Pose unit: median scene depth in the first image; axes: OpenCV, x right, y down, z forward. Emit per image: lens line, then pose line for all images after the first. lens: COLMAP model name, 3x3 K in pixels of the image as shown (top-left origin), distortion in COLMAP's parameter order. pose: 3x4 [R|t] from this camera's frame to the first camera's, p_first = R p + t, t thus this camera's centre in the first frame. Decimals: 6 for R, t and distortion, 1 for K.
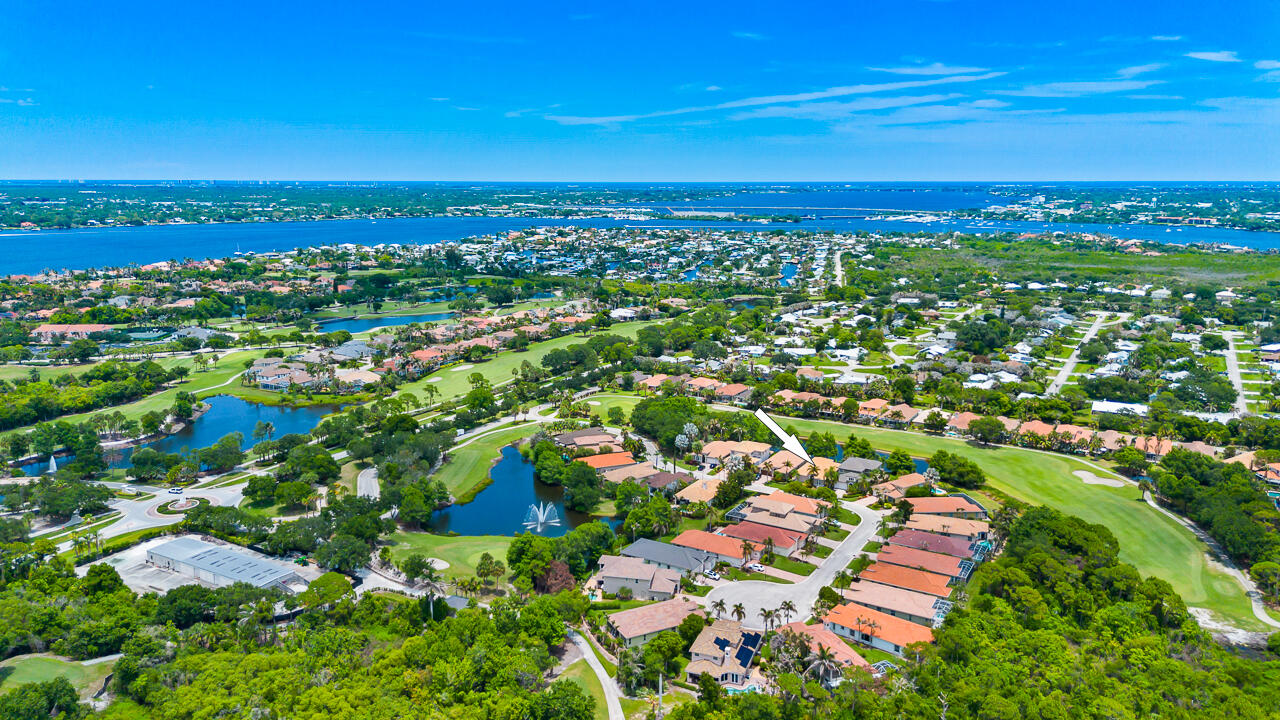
lens RADIAL K [[924.9, 0, 643.3], [0, 924.9, 357.0], [0, 0, 1]] dist [0.079814, -0.088588]
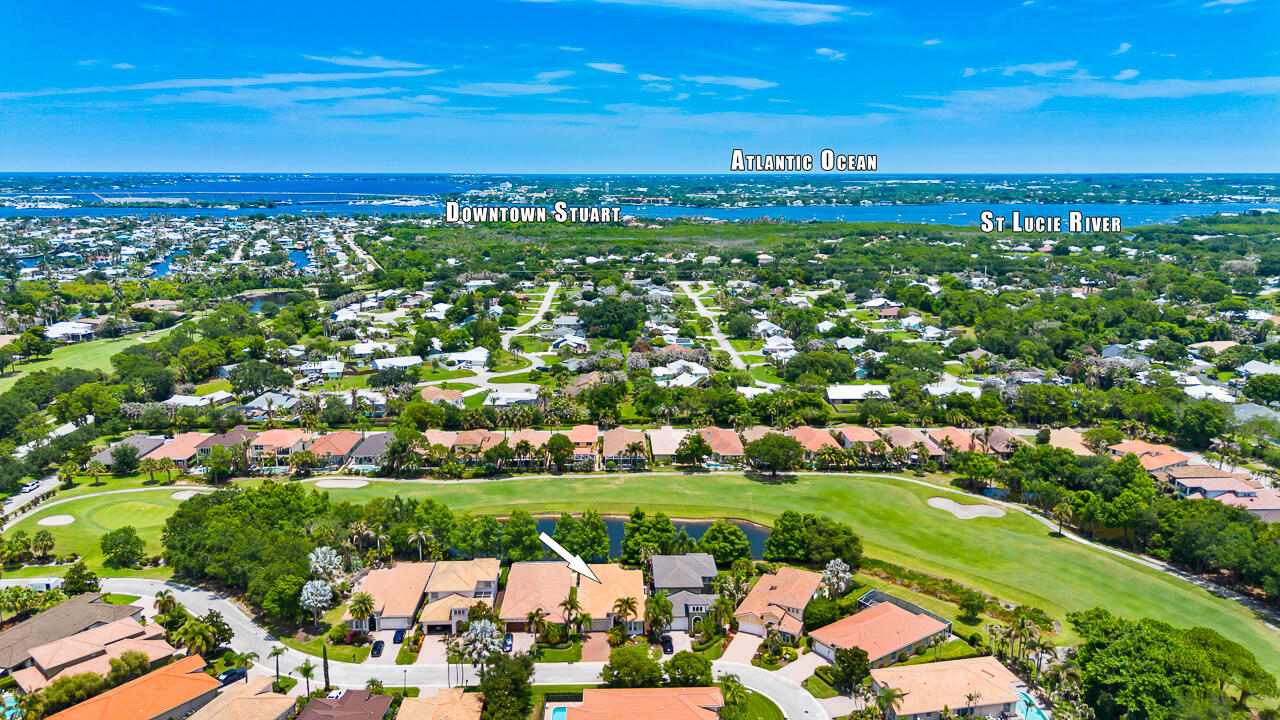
lens RADIAL K [[924.9, 0, 643.3], [0, 924.9, 357.0], [0, 0, 1]] dist [0.079814, -0.088588]
pose [[0.848706, -0.107688, 0.517785, -0.023257], [0.103165, 0.993953, 0.037622, -0.012665], [-0.518706, 0.021487, 0.854683, 0.253533]]
